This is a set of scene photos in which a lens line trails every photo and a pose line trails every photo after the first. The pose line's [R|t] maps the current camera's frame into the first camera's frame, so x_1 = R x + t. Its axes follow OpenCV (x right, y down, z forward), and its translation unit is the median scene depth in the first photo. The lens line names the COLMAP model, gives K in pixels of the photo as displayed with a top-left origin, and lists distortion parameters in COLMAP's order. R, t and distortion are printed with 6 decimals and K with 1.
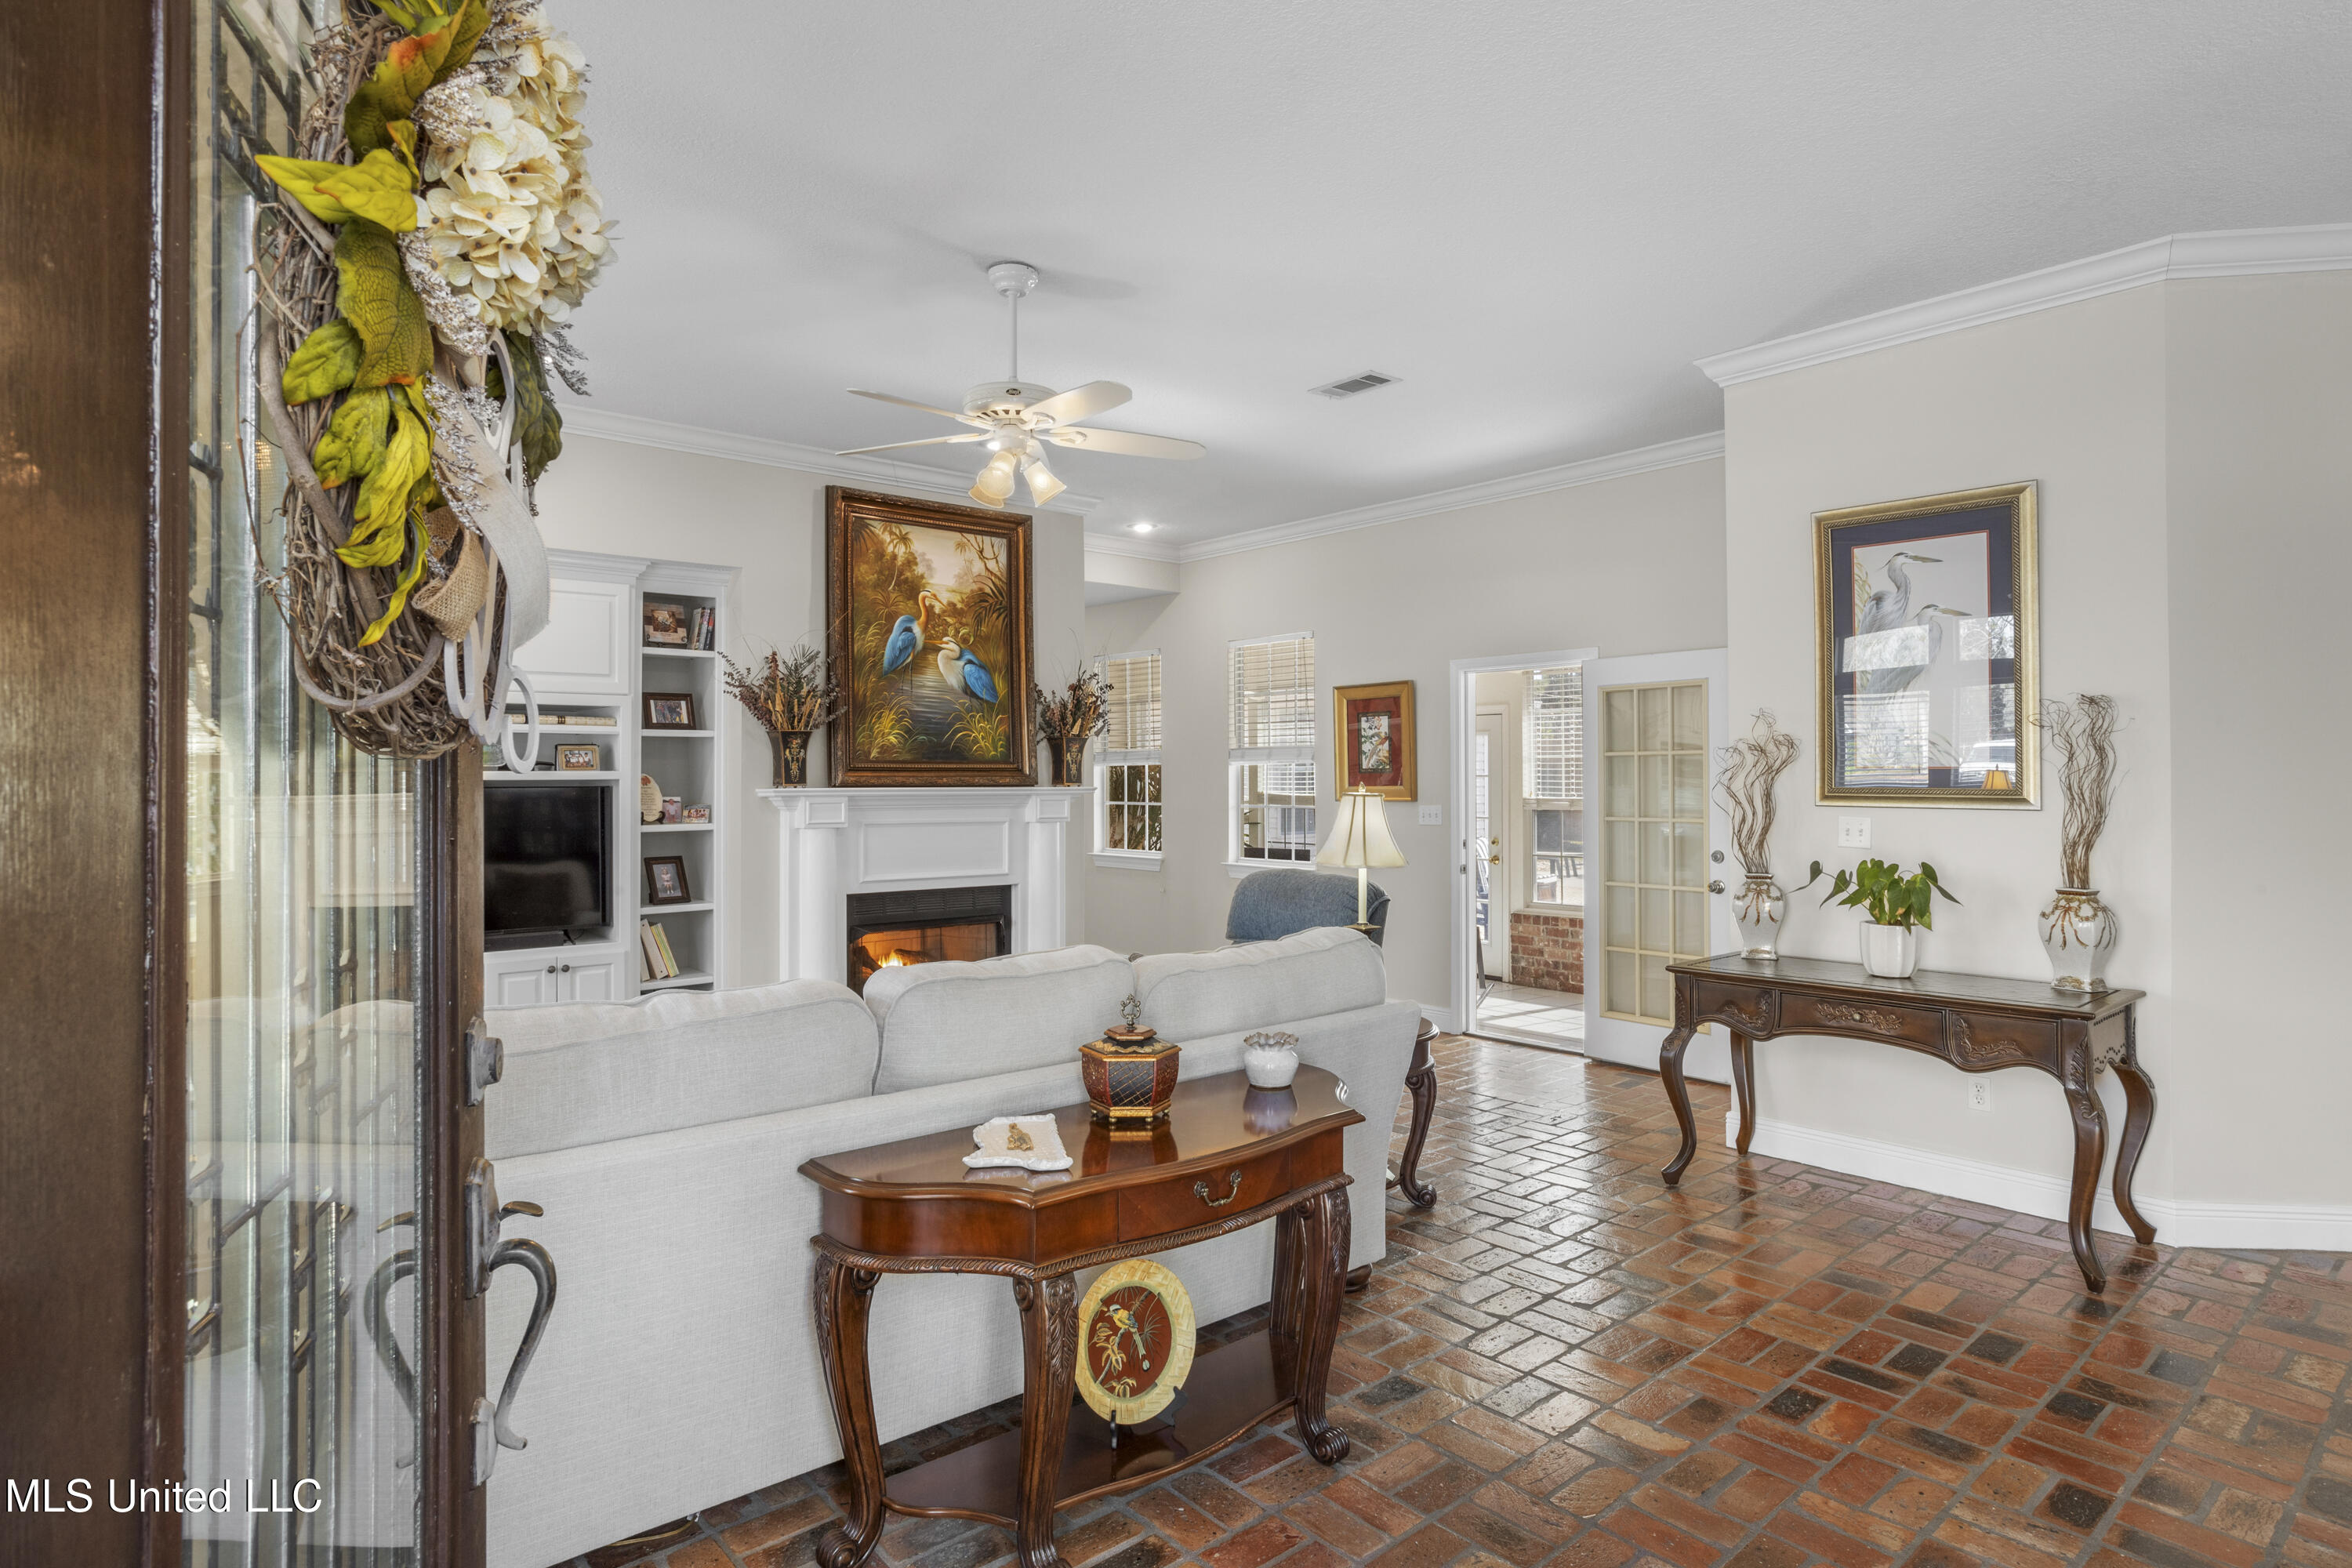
lens RADIAL K [[1278.0, 0, 1181.2], [0, 1278.0, 750.1], [0, 0, 1]] dist [-0.056302, 0.038244]
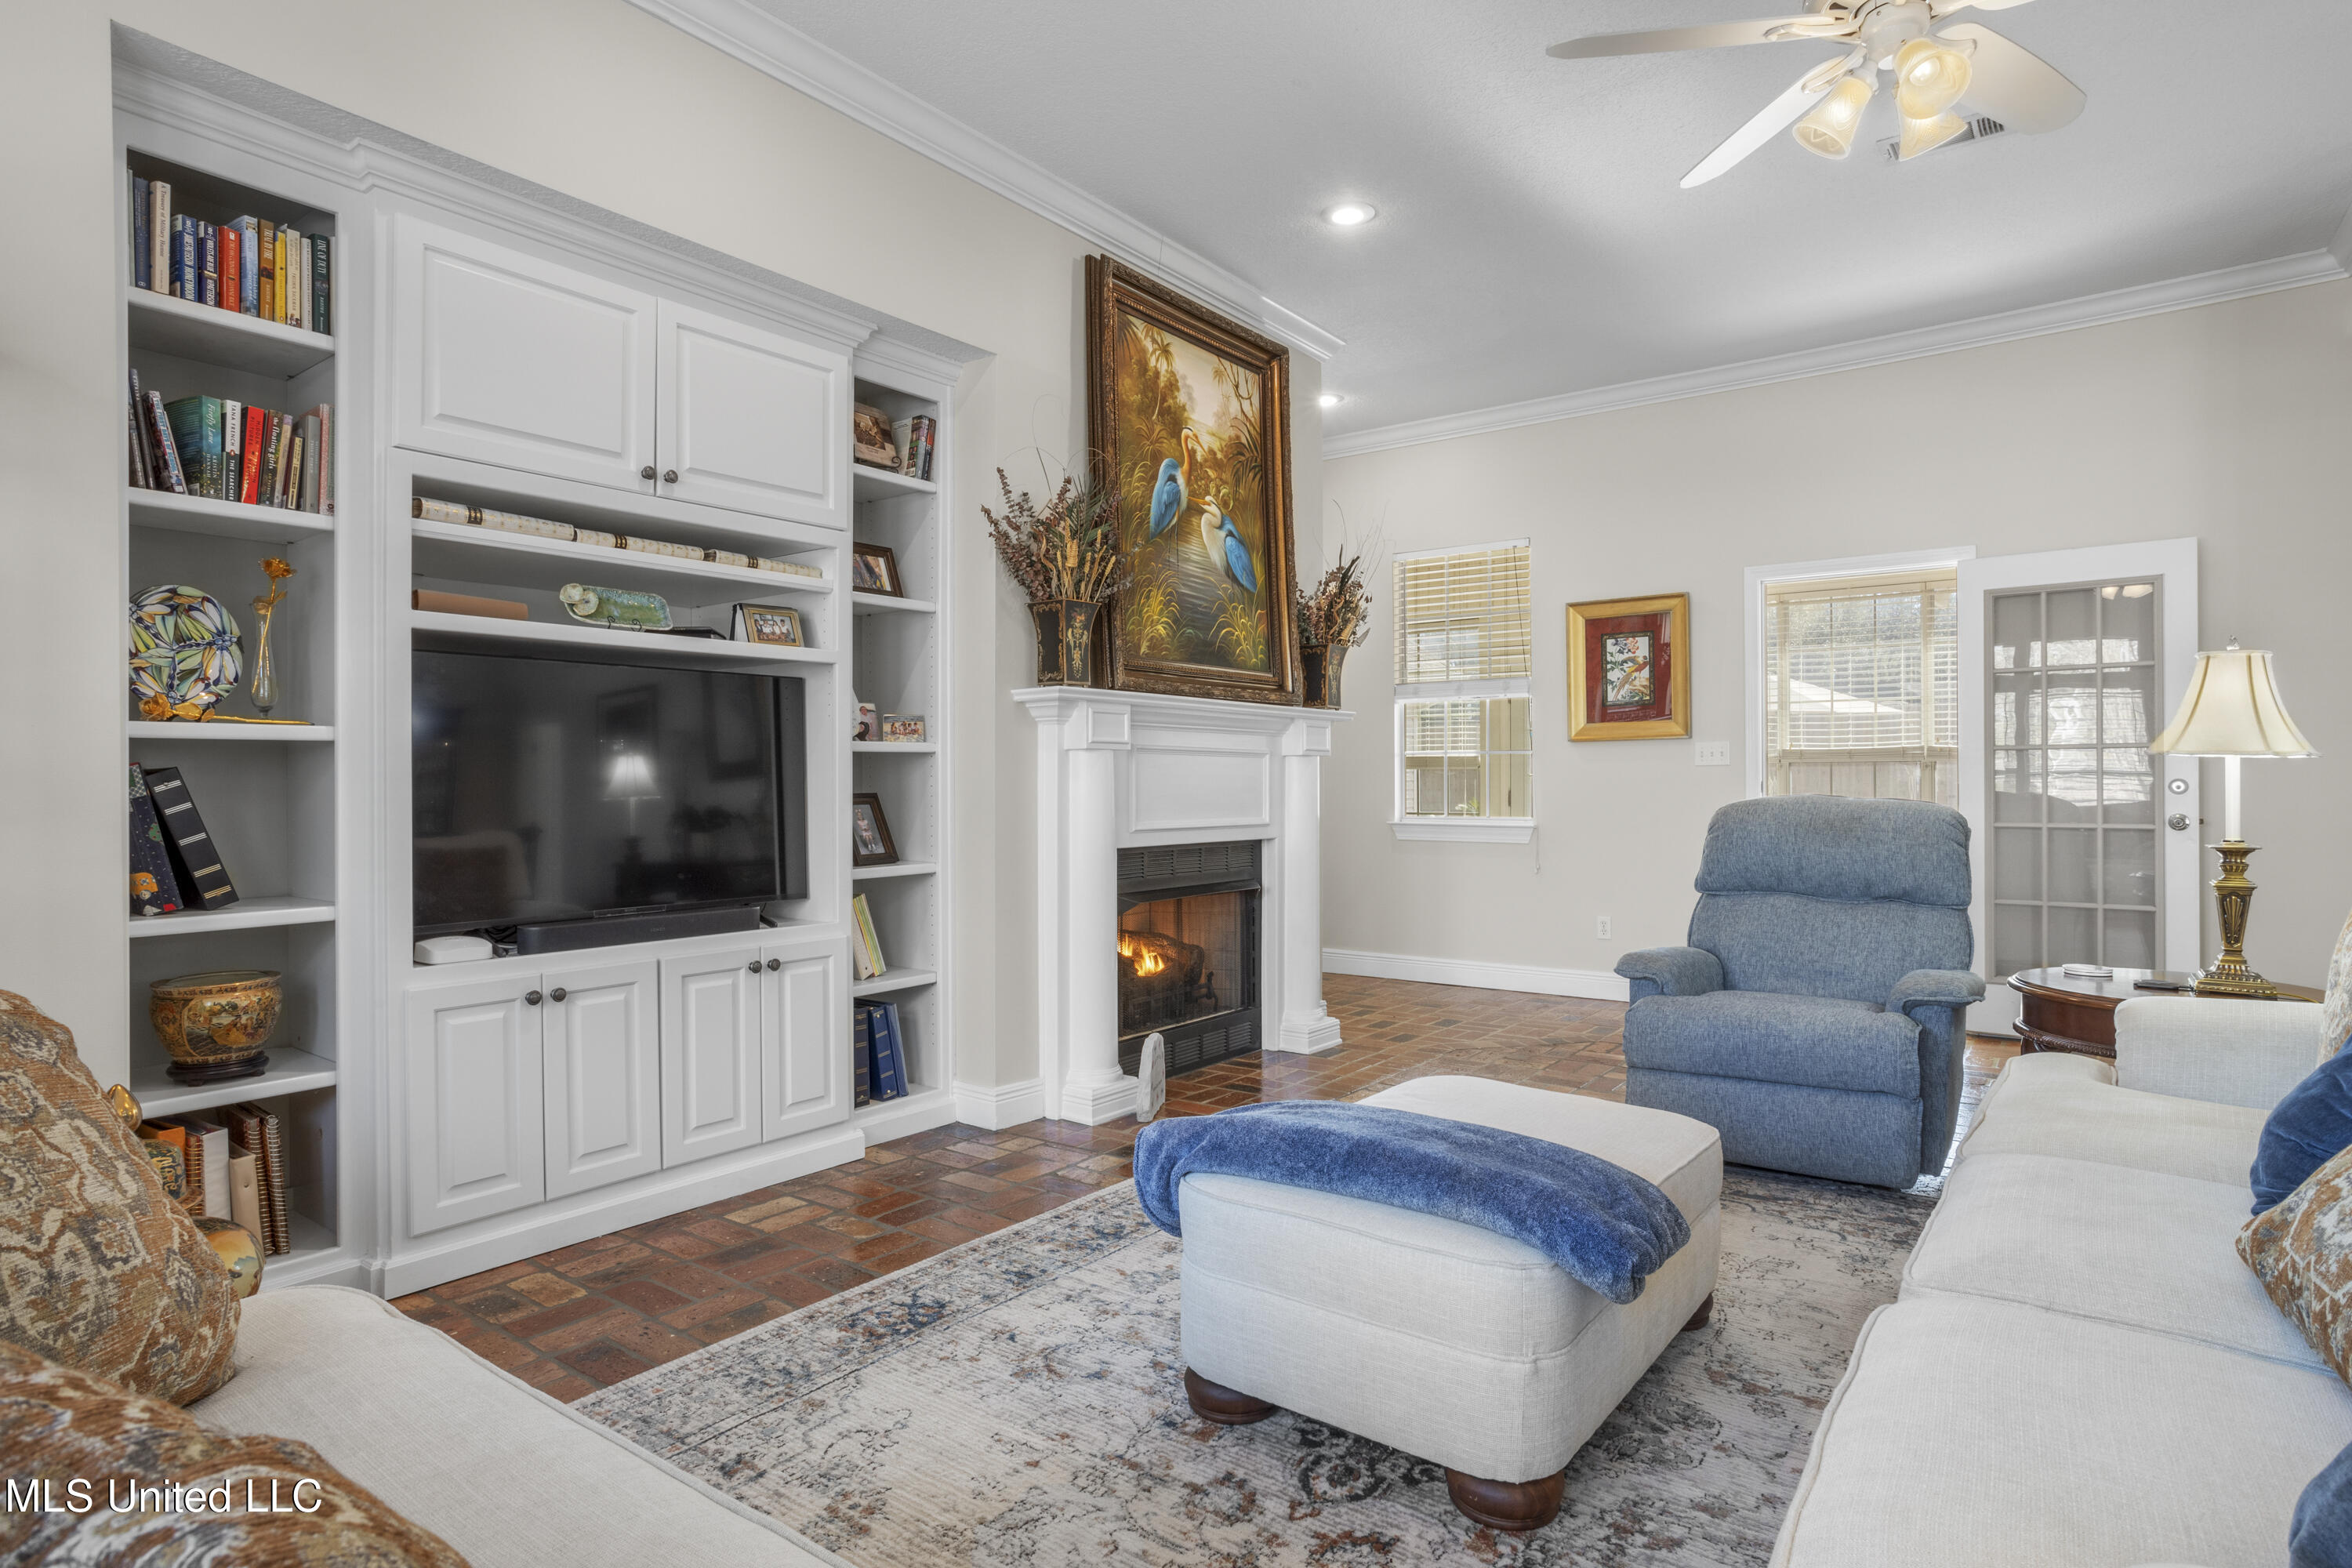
lens RADIAL K [[1266.4, 0, 1173.3], [0, 1266.4, 775.6], [0, 0, 1]] dist [-0.052462, 0.036101]
pose [[0.974021, -0.000059, 0.226459, -0.372120], [-0.002686, 0.999927, 0.011814, 0.062711], [-0.226443, -0.012115, 0.973949, 0.309553]]
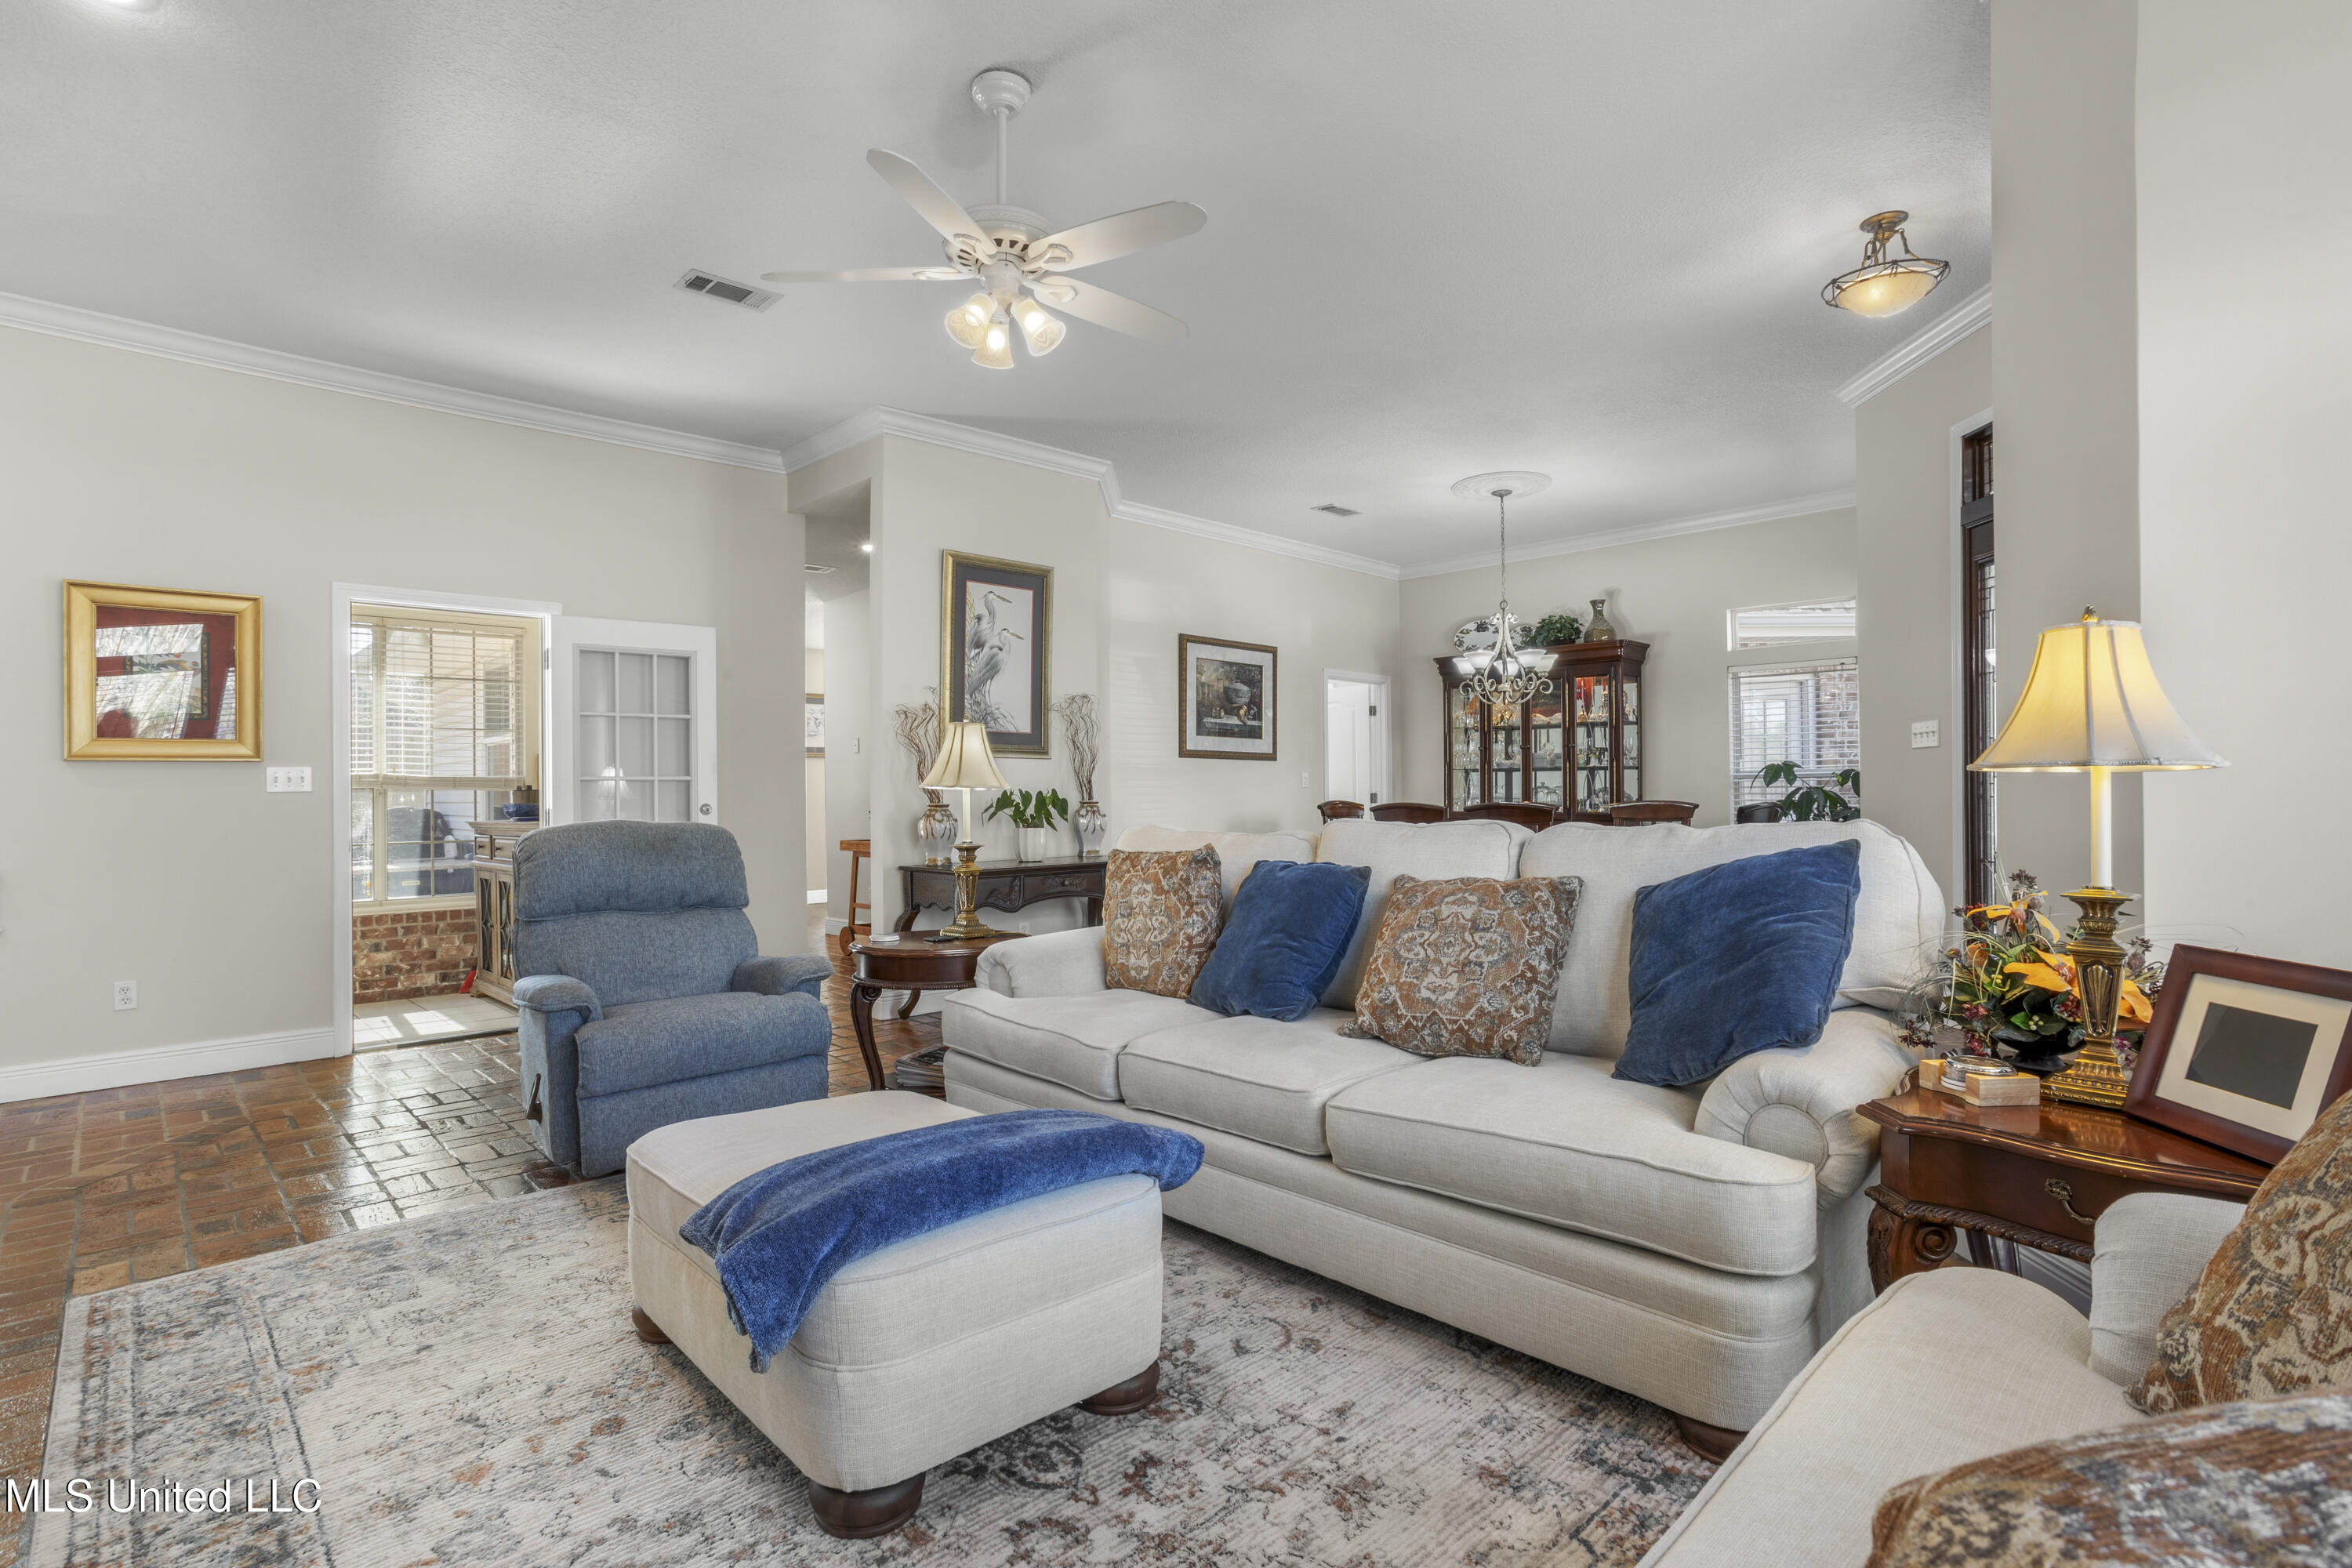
lens RADIAL K [[1138.7, 0, 1176.0], [0, 1138.7, 784.0], [0, 0, 1]] dist [-0.054888, 0.032902]
pose [[-0.074815, 0.013047, 0.997112, -0.557780], [-0.008170, 0.999873, -0.013696, 0.065072], [-0.997164, -0.009171, -0.074699, 0.584874]]
